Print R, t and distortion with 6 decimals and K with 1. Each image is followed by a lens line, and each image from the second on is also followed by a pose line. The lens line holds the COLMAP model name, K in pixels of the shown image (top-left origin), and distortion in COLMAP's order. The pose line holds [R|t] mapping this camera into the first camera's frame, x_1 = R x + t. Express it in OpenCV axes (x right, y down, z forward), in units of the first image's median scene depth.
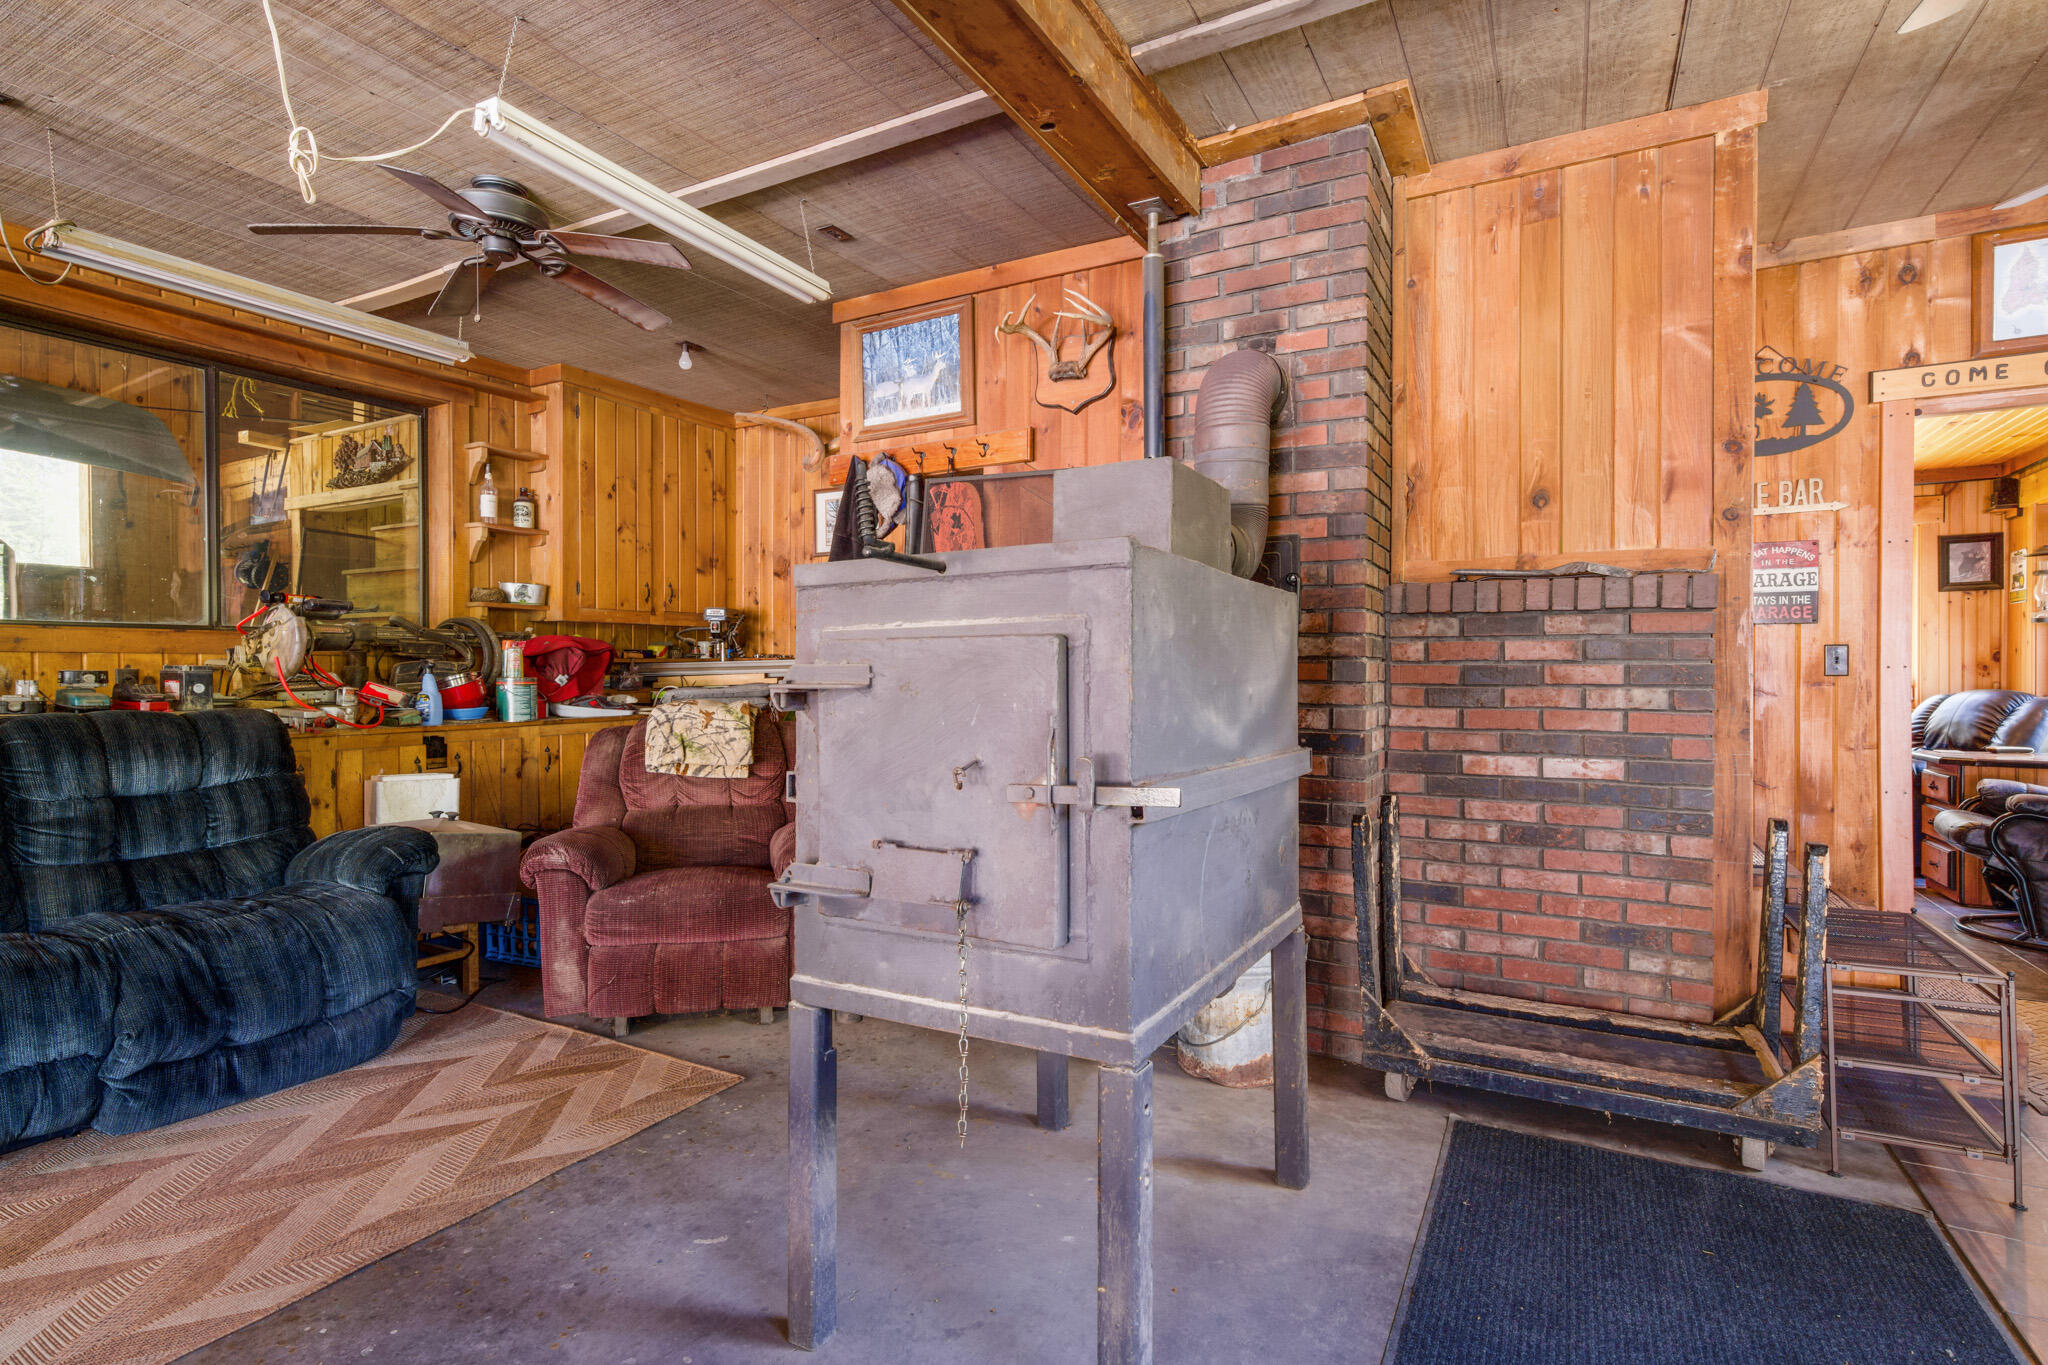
lens RADIAL K [[994.8, 0, 1024.6], [0, 994.8, 678.2], [0, 0, 1]] dist [0.001260, 0.000223]
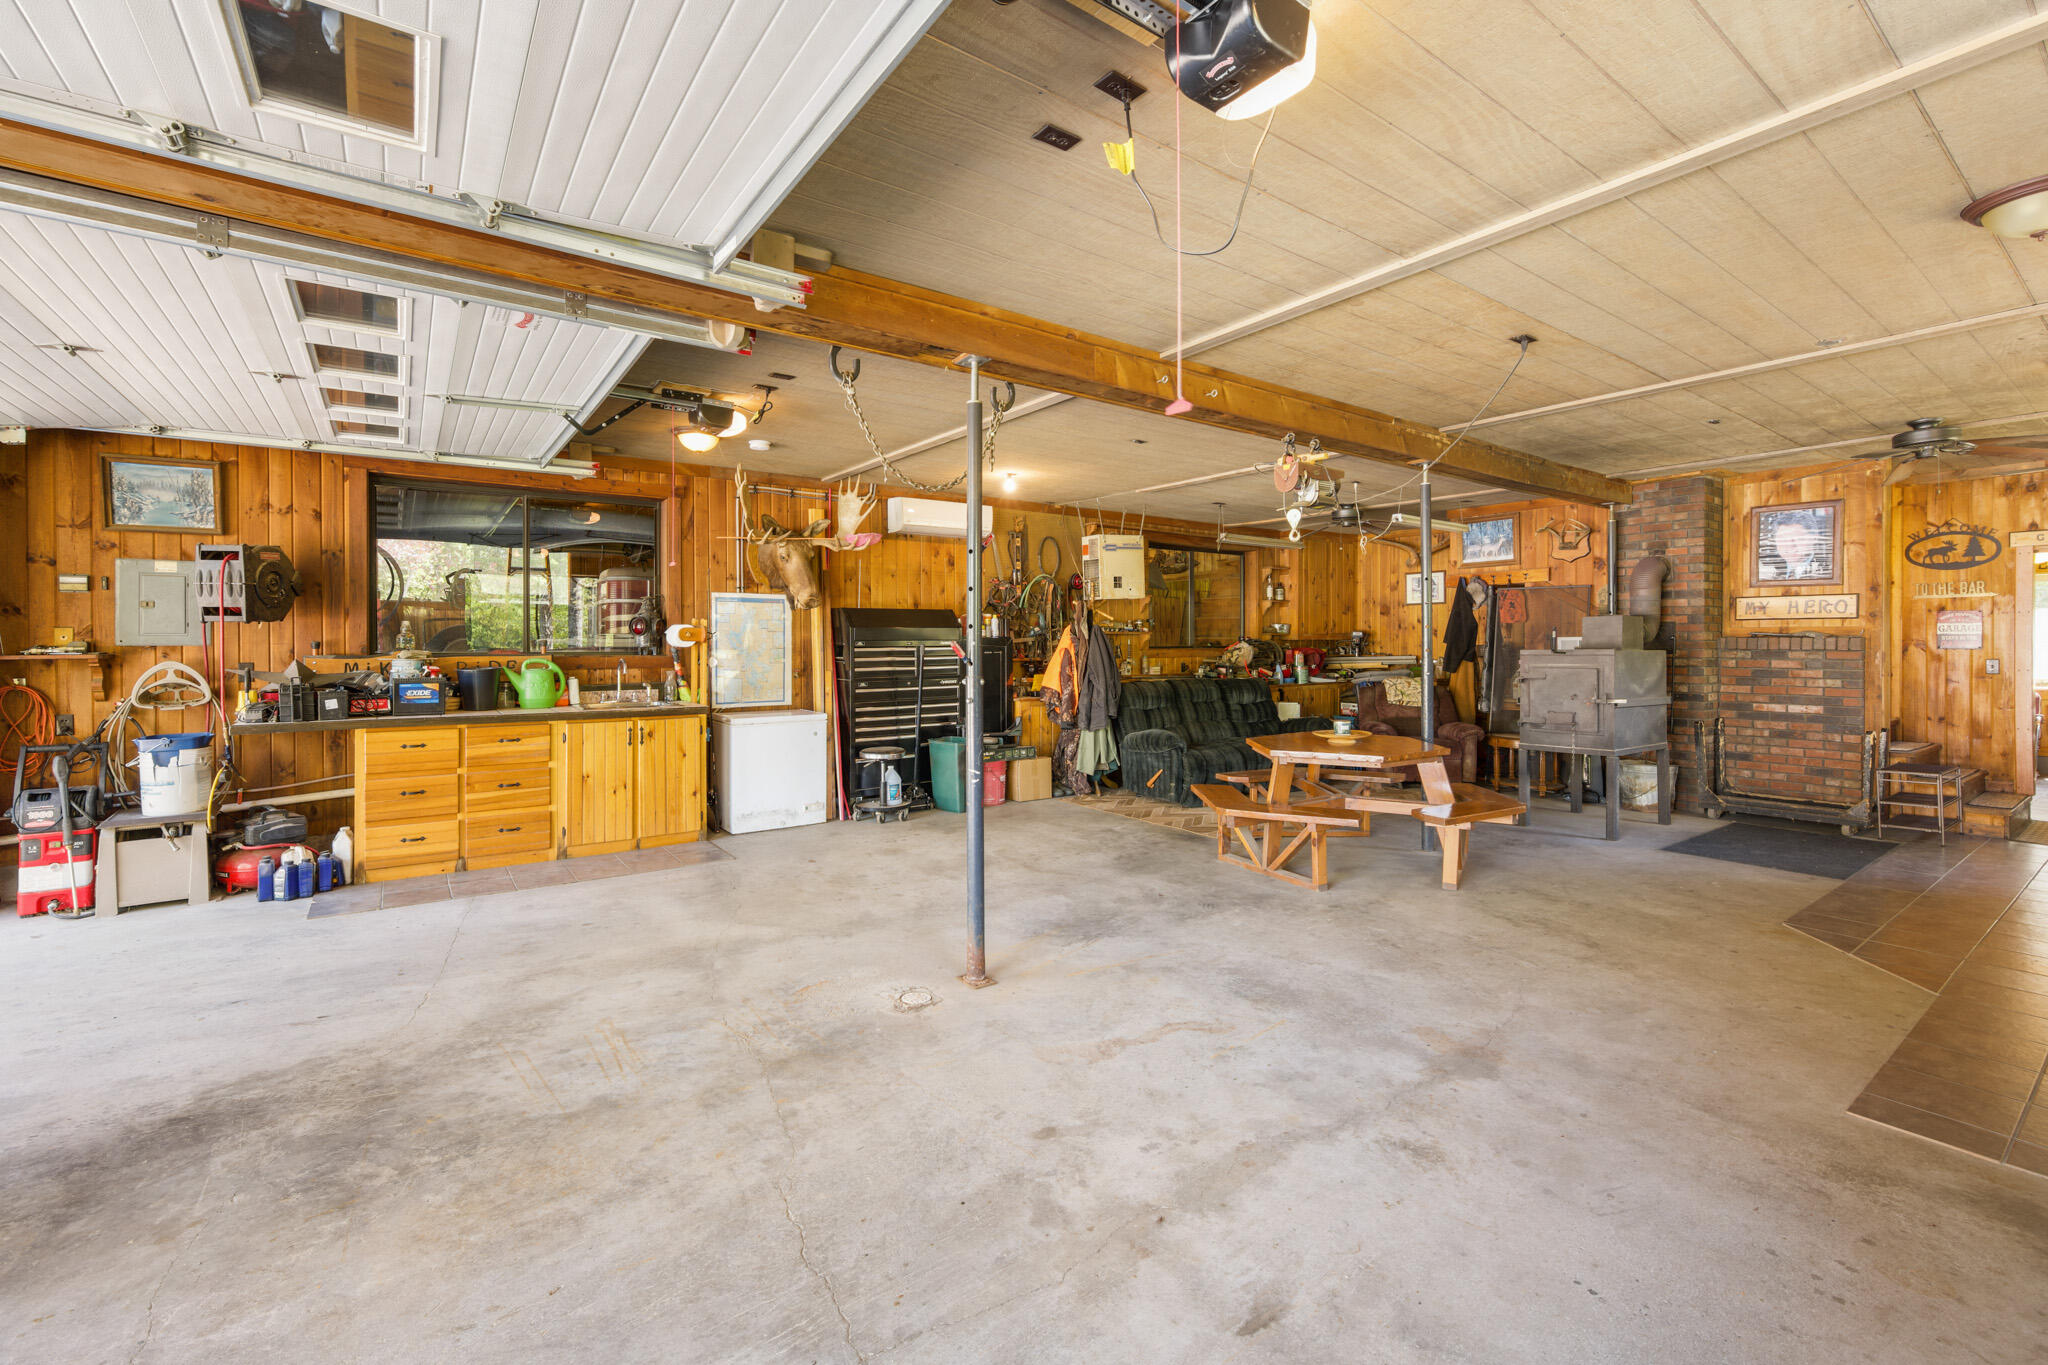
lens RADIAL K [[865.4, 0, 1015.8], [0, 865.4, 648.7], [0, 0, 1]] dist [-0.002381, -0.000670]
pose [[0.901661, 0.001718, -0.432439, -0.324354], [-0.002204, 0.999997, -0.000622, -0.060825], [0.432437, 0.001513, 0.901663, -1.876871]]
